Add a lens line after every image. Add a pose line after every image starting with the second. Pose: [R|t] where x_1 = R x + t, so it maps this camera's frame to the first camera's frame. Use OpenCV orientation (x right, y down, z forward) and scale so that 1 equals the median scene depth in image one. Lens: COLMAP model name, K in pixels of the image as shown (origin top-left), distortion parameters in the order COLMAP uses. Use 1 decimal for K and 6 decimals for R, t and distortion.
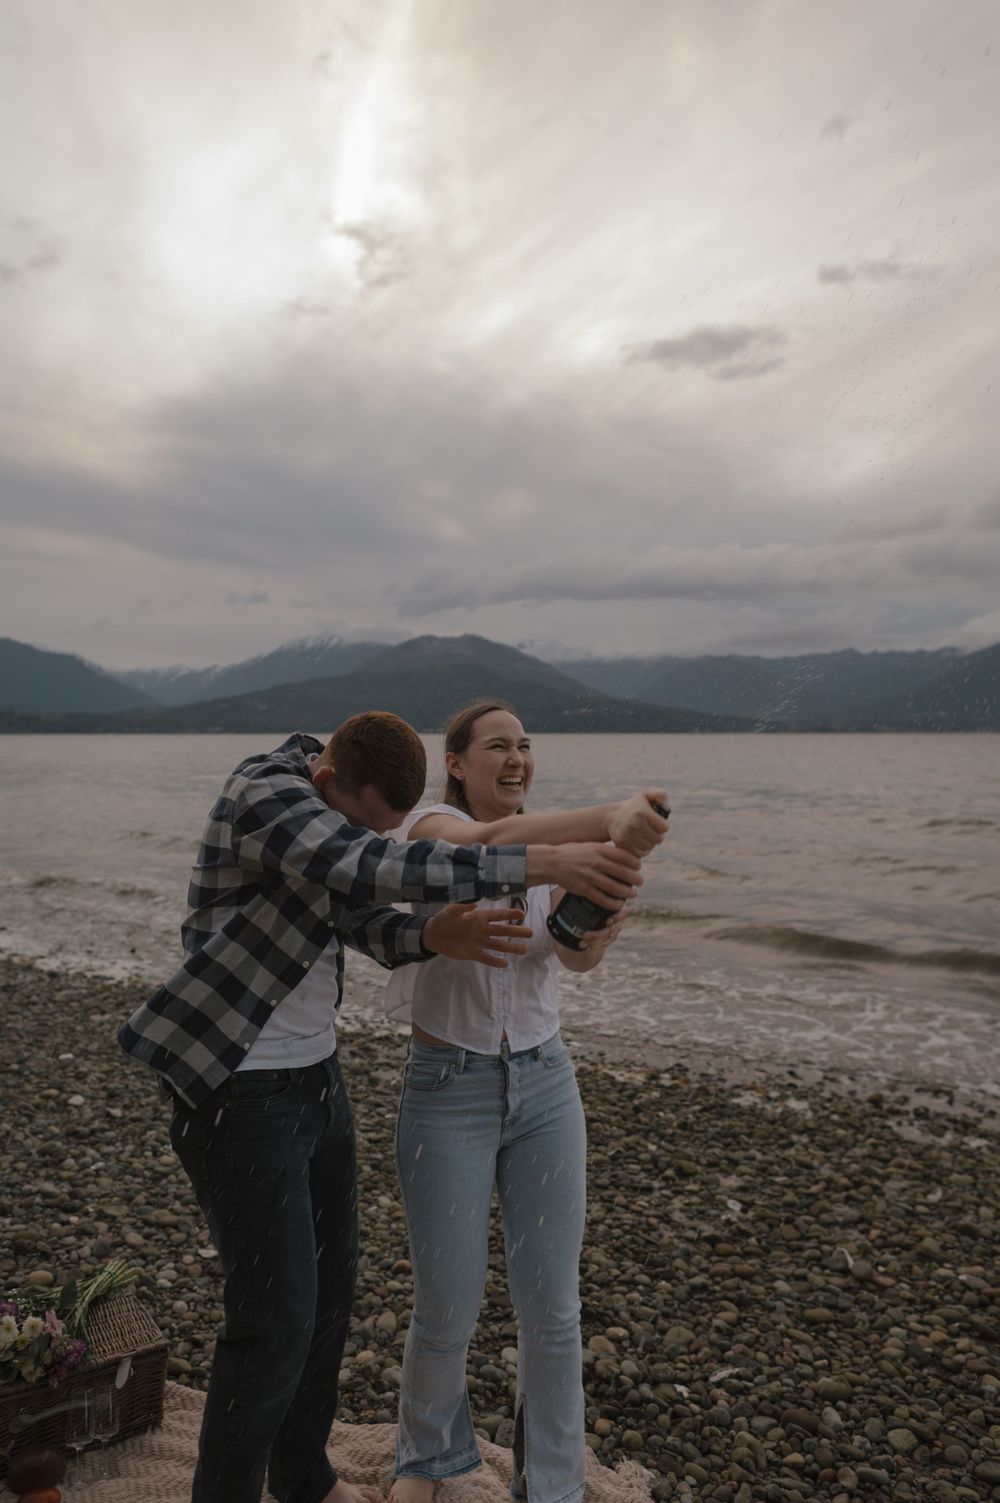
lens RADIAL K [[1046.1, 0, 500.0], [0, 1046.1, 751.5], [0, 0, 1]] dist [-0.003547, 0.001075]
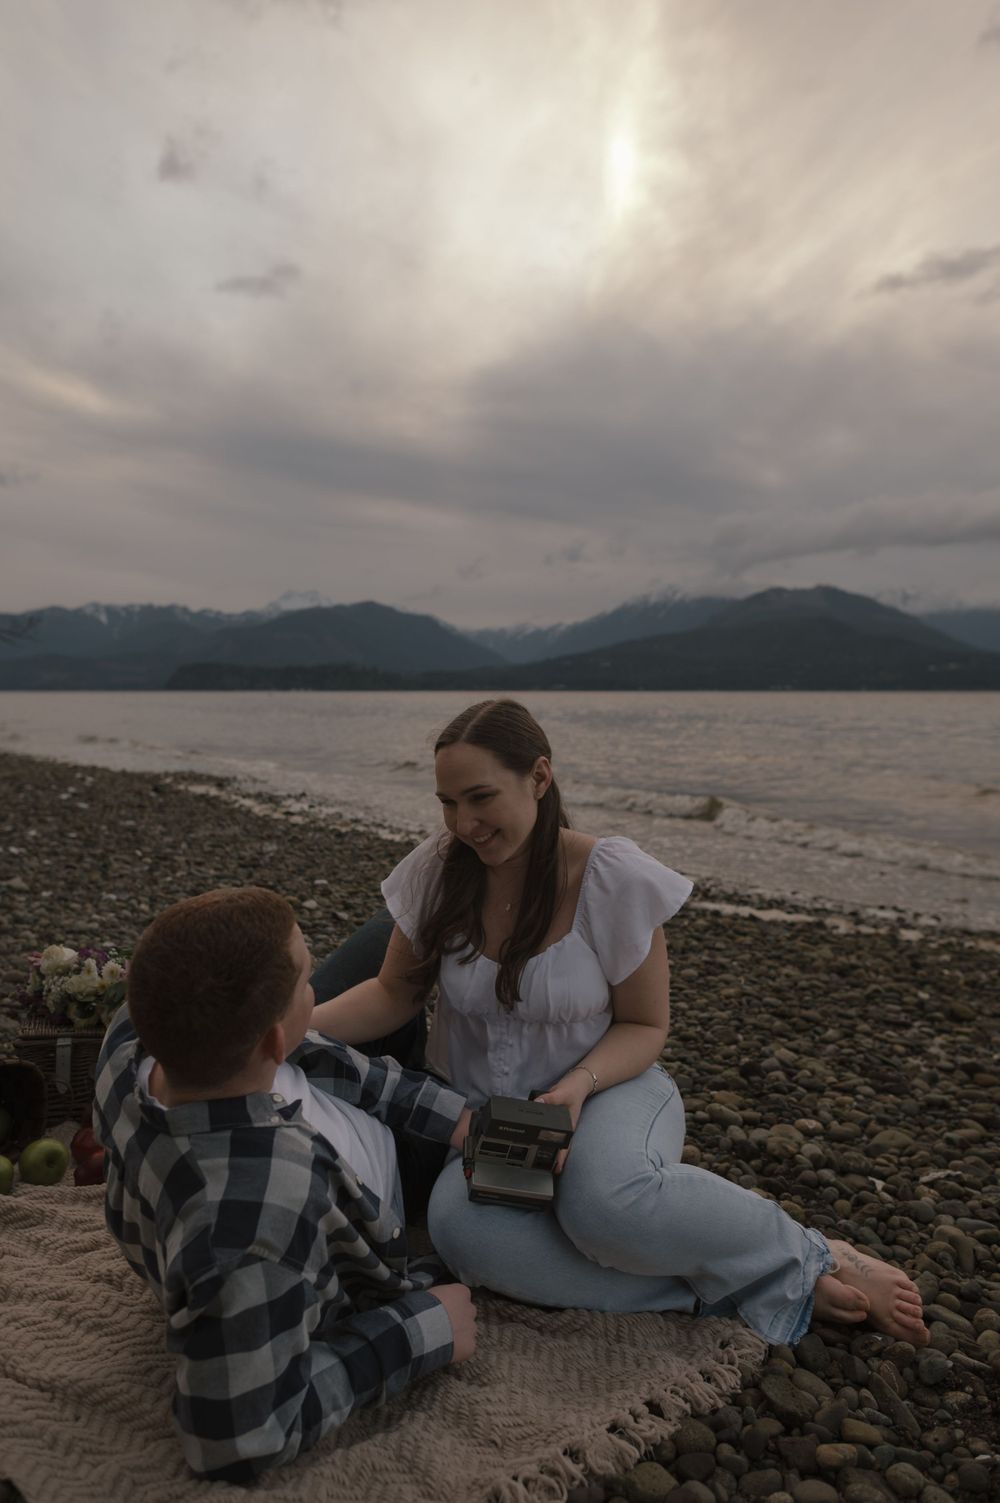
lens RADIAL K [[1068.6, 0, 505.2], [0, 1068.6, 751.0], [0, 0, 1]] dist [-0.003264, 0.001714]
pose [[0.950476, 0.019987, -0.310156, 0.114239], [-0.008034, 0.999177, 0.039769, 0.198282], [0.310695, -0.035307, 0.949854, 0.132170]]
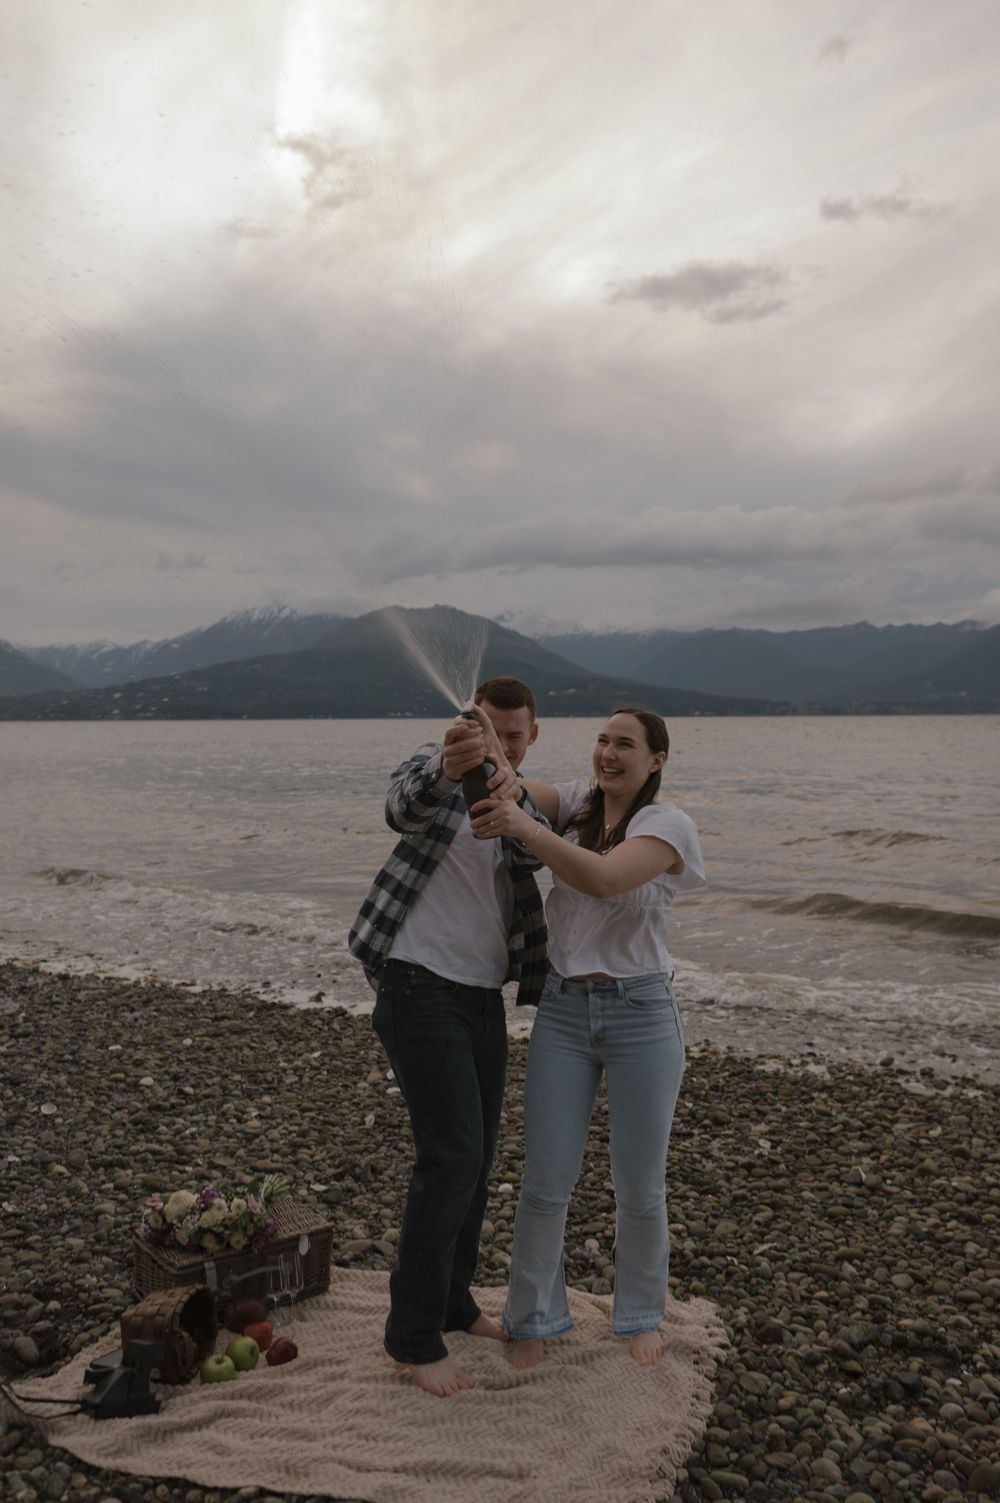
lens RADIAL K [[1182.5, 0, 576.4], [0, 1182.5, 712.6], [0, 0, 1]] dist [-0.009083, 0.002153]
pose [[0.996435, -0.005175, 0.084203, -0.097290], [0.006966, 0.999756, -0.020981, -0.013385], [-0.084073, 0.021492, 0.996228, -0.311030]]
